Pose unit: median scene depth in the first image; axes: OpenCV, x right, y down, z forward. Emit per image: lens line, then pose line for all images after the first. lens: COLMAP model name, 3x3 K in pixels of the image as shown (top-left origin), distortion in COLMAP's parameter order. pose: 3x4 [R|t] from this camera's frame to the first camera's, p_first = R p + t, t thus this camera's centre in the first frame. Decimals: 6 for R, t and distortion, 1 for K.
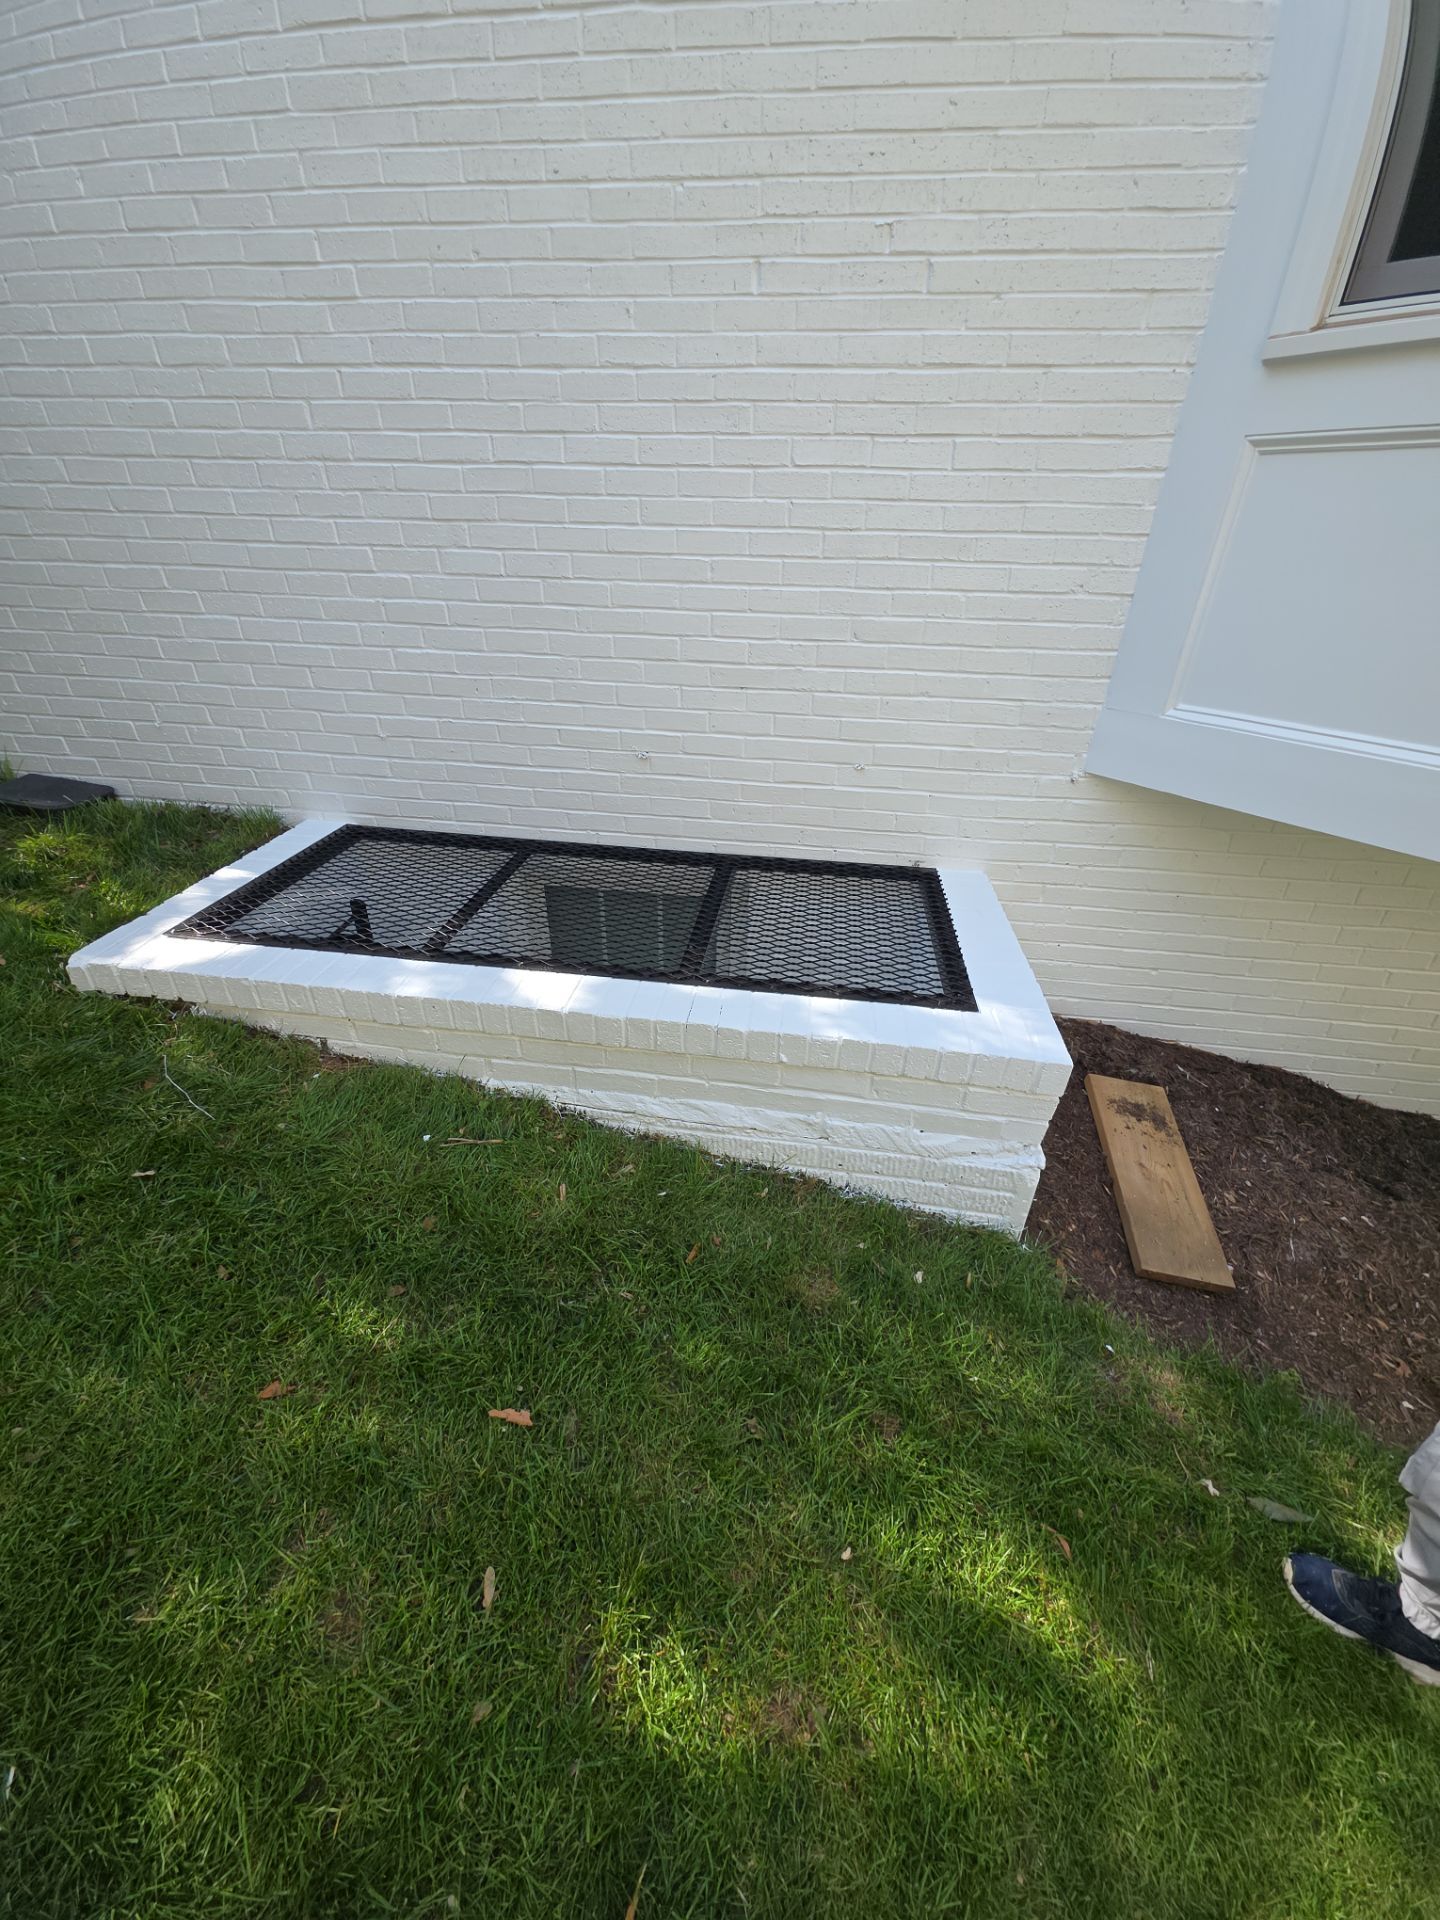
lens RADIAL K [[757.7, 0, 722.2], [0, 757.7, 959.1], [0, 0, 1]] dist [0.001367, -0.002306]
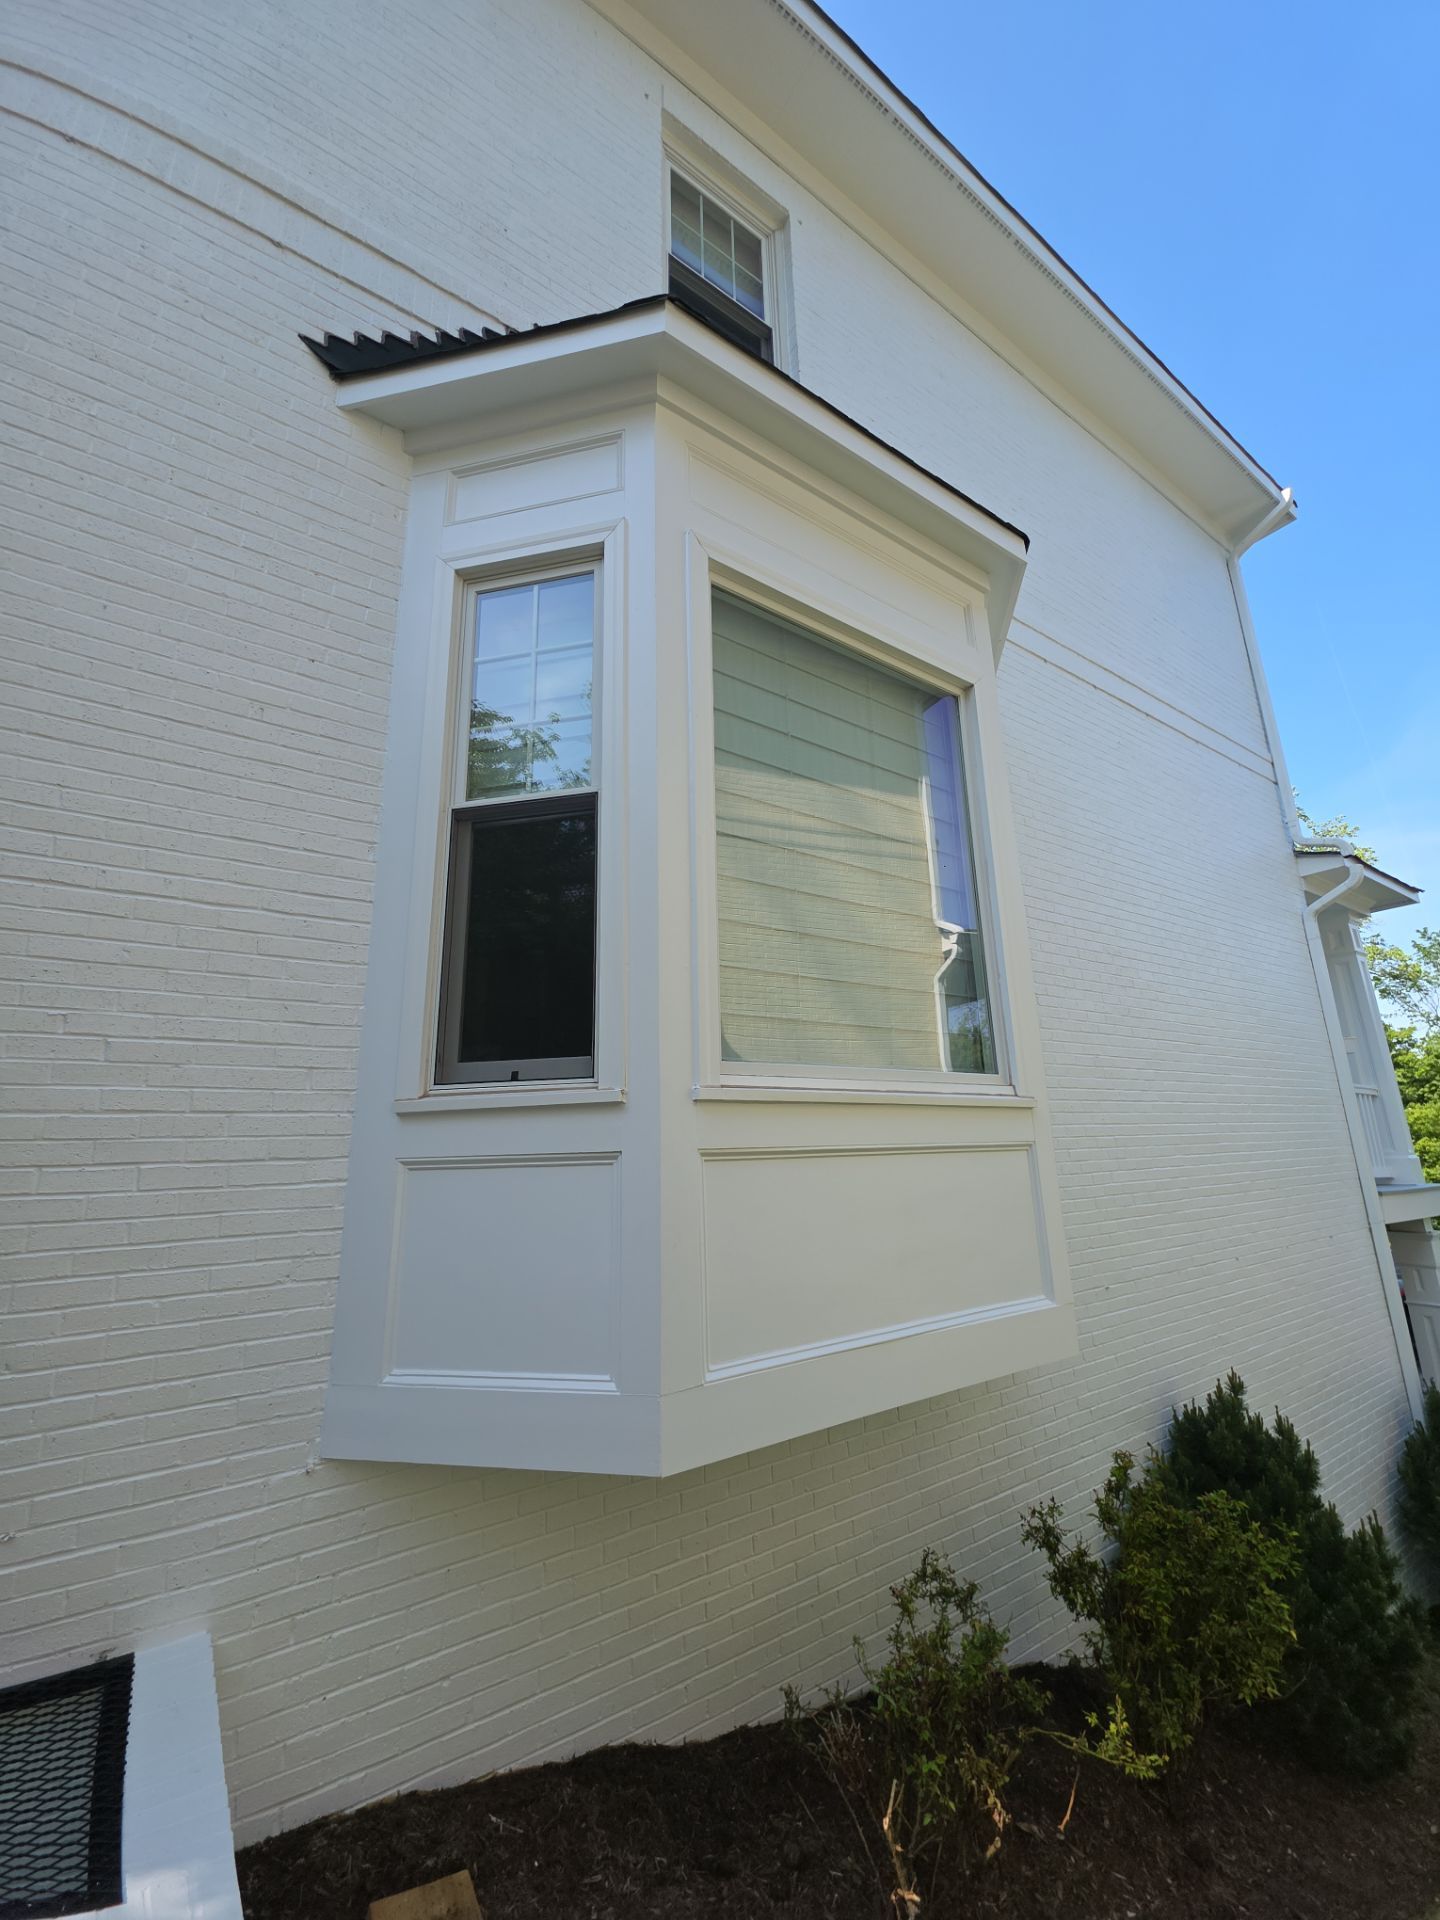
lens RADIAL K [[757.7, 0, 718.0], [0, 757.7, 956.5], [0, 0, 1]] dist [0.001367, -0.002306]
pose [[0.743573, 0.129146, 0.656064, 0.143162], [0.369077, 0.738891, -0.563757, 0.007583], [-0.557567, 0.661333, 0.501755, -0.169946]]
